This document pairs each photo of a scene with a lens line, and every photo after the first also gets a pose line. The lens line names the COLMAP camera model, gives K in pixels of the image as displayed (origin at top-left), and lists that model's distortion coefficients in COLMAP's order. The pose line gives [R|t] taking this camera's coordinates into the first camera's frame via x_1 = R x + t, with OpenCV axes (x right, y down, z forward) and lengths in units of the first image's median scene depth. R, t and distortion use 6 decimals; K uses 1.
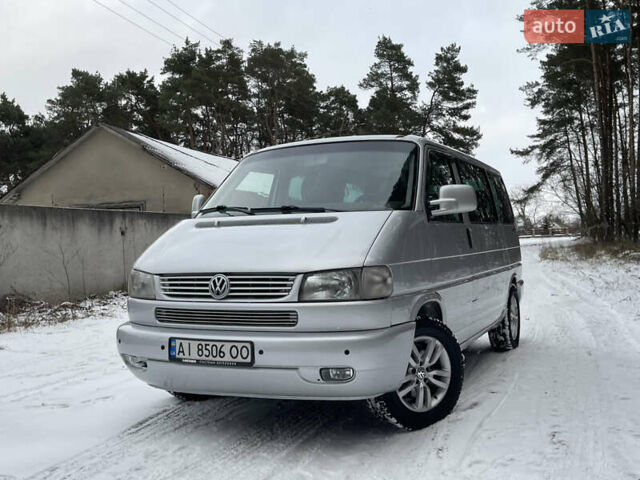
lens RADIAL K [[670.9, 0, 306.1], [0, 670.9, 252.3], [0, 0, 1]] dist [0.024050, -0.000278]
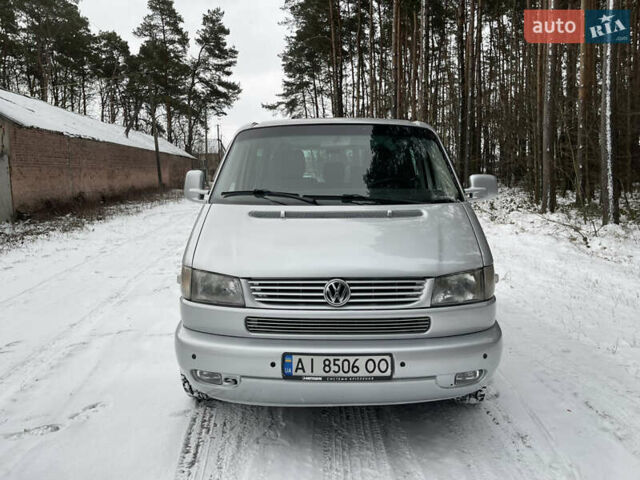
lens RADIAL K [[553.1, 0, 328.2], [0, 553.1, 230.4], [0, 0, 1]] dist [0.036523, -0.010128]
pose [[0.905859, -0.019576, 0.423127, -0.241924], [-0.015534, 0.996724, 0.079369, -0.048747], [-0.423294, -0.078470, 0.902588, 0.178966]]
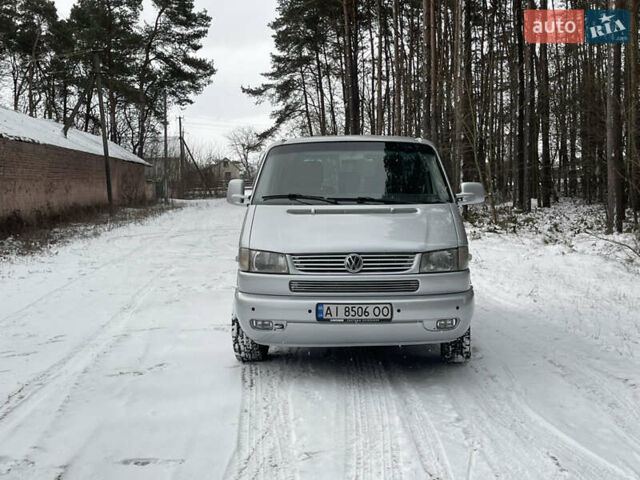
lens RADIAL K [[822.4, 0, 350.7], [0, 822.4, 219.9], [0, 0, 1]] dist [0.063286, -0.072602]
pose [[0.898895, 0.003747, 0.438149, -0.444432], [-0.012690, 0.999767, 0.017486, -0.032089], [-0.437981, -0.021278, 0.898732, -0.230611]]
